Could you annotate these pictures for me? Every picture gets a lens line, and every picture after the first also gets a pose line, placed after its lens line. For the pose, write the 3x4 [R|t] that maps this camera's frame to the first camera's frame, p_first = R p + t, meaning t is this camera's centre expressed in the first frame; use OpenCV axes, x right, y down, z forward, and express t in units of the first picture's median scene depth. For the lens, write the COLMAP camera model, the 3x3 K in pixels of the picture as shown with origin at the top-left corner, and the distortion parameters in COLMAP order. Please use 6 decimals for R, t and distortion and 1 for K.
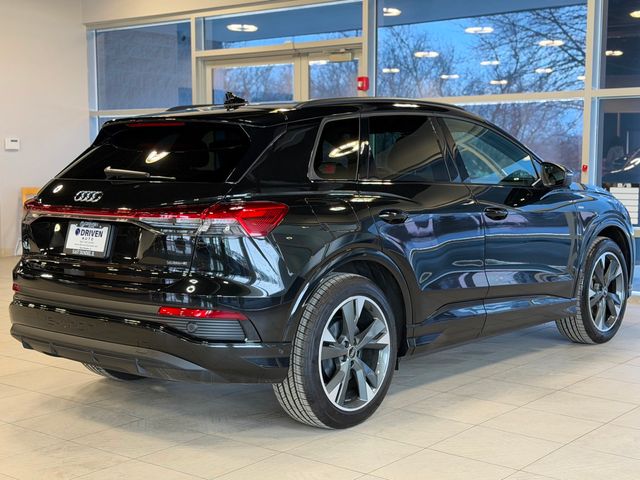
lens RADIAL K [[932.3, 0, 320.0], [0, 932.3, 240.0], [0, 0, 1]] dist [0.084673, -0.049510]
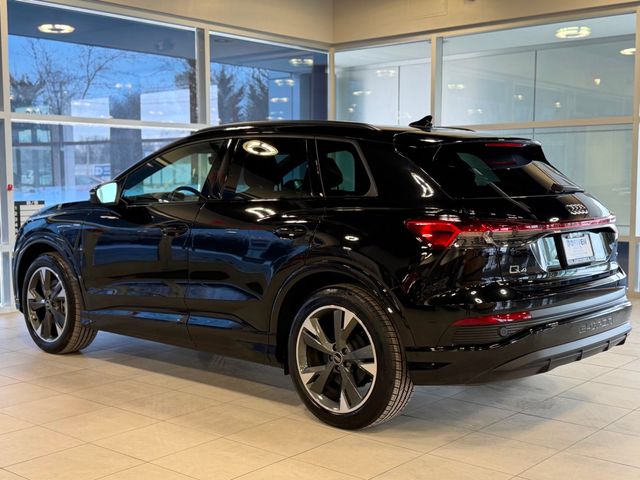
lens RADIAL K [[873.3, 0, 255.7], [0, 873.3, 227.9], [0, 0, 1]] dist [0.018793, 0.044977]
pose [[0.085504, -0.065600, 0.994176, -1.236756], [0.098185, 0.993528, 0.057113, -0.114757], [-0.991488, 0.092730, 0.091392, 1.206687]]
